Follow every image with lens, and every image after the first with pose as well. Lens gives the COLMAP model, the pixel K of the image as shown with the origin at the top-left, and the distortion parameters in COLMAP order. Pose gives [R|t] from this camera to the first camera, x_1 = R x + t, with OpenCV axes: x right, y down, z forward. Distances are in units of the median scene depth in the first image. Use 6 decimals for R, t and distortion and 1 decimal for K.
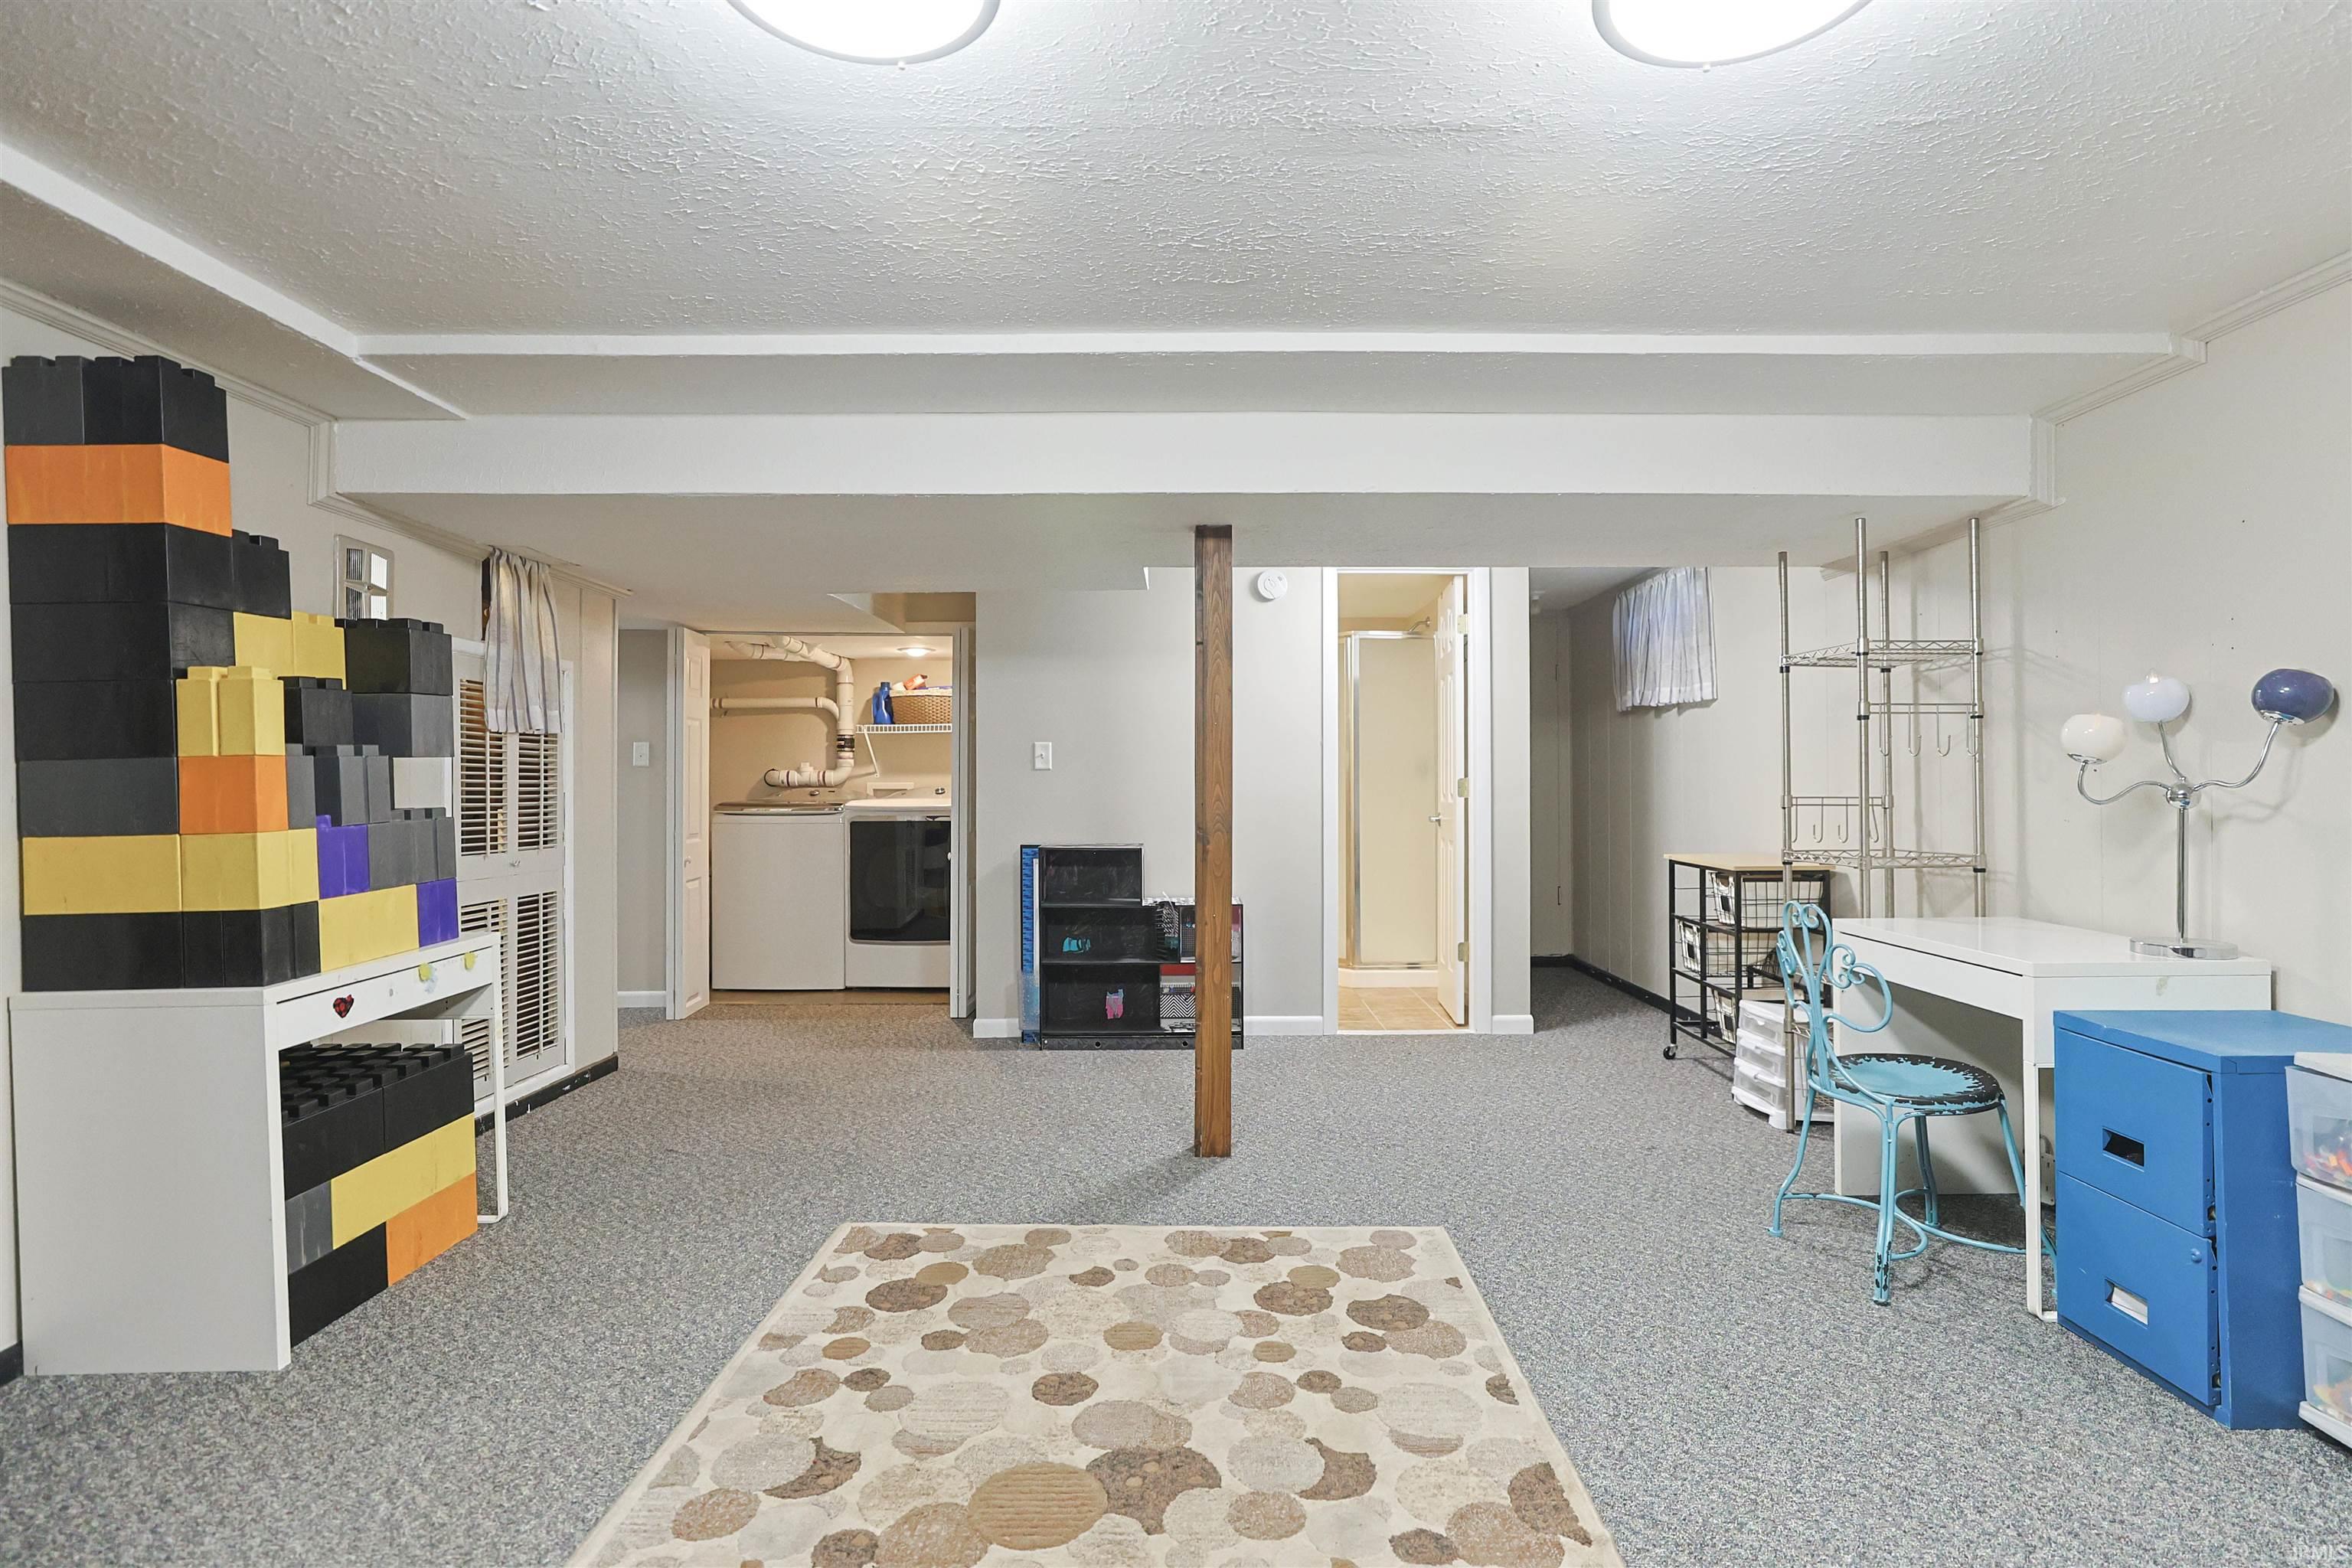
lens RADIAL K [[1142.1, 0, 1184.6], [0, 1142.1, 774.6], [0, 0, 1]] dist [-0.022630, 0.014614]
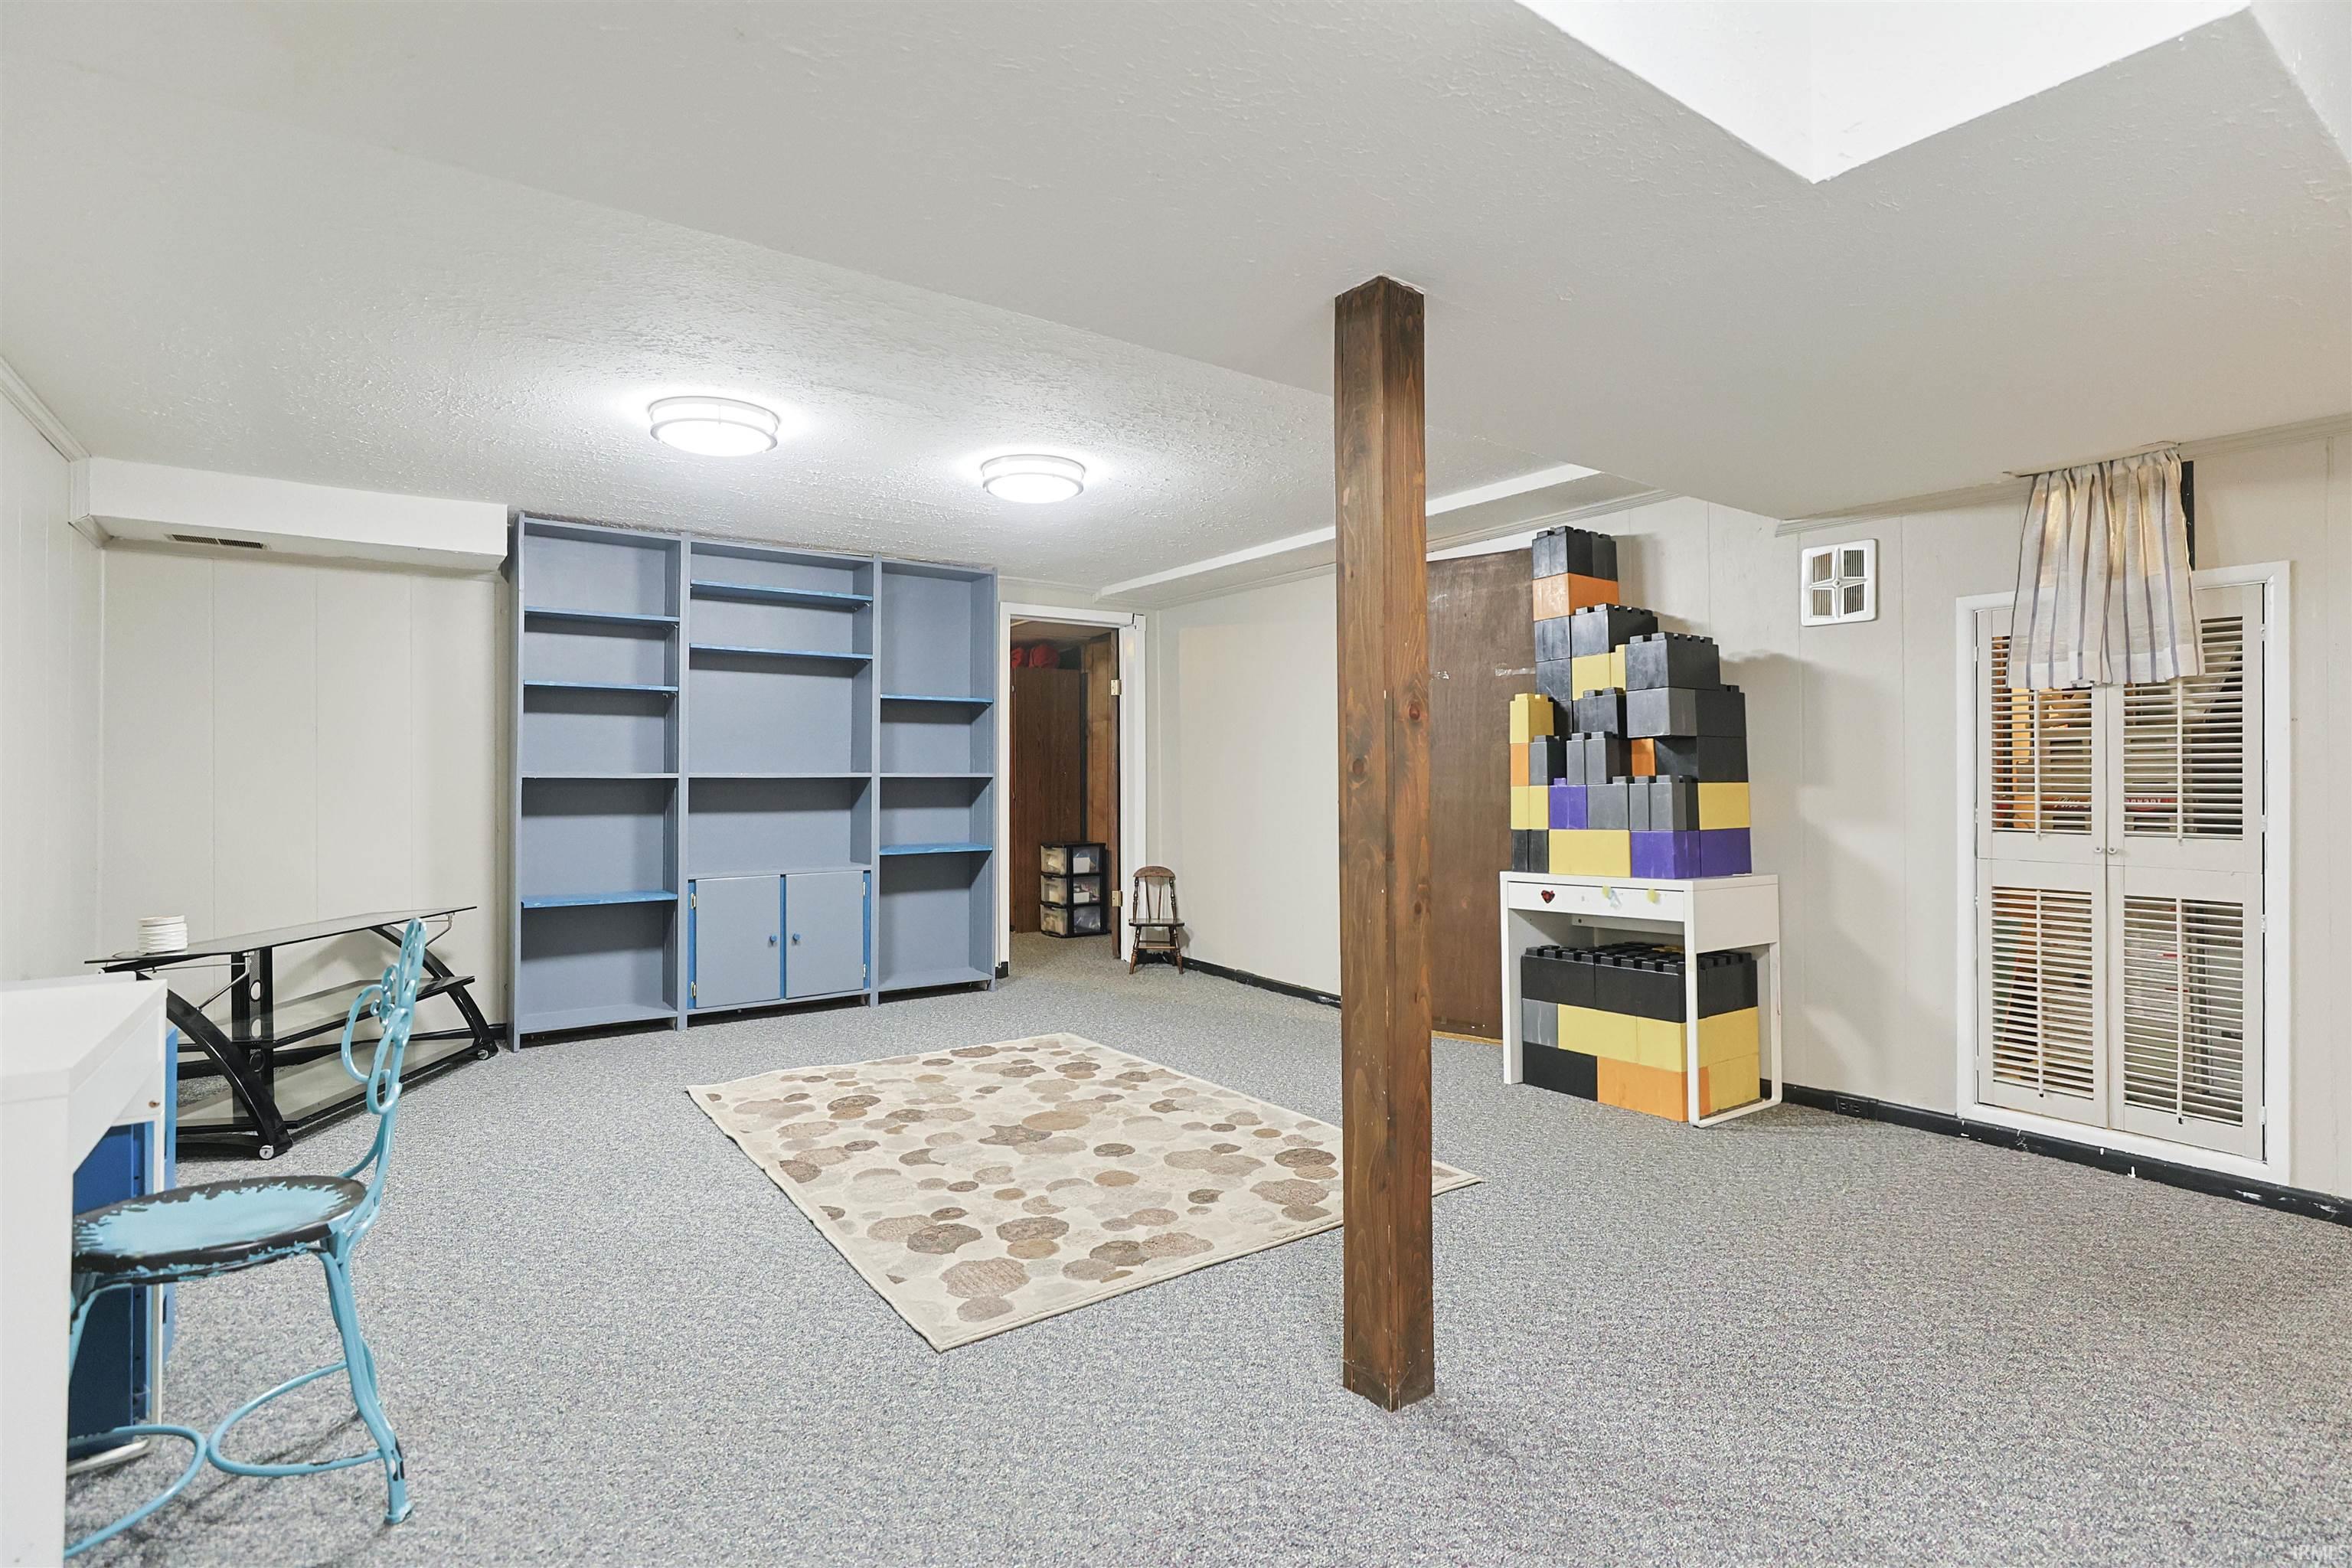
lens RADIAL K [[1142.1, 0, 1184.6], [0, 1142.1, 774.6], [0, 0, 1]] dist [-0.022630, 0.014614]
pose [[-0.810355, 0.004766, -0.585919, 0.630925], [0.012724, 0.999874, -0.009464, 0.040262], [0.585801, -0.015124, -0.810314, 2.030888]]
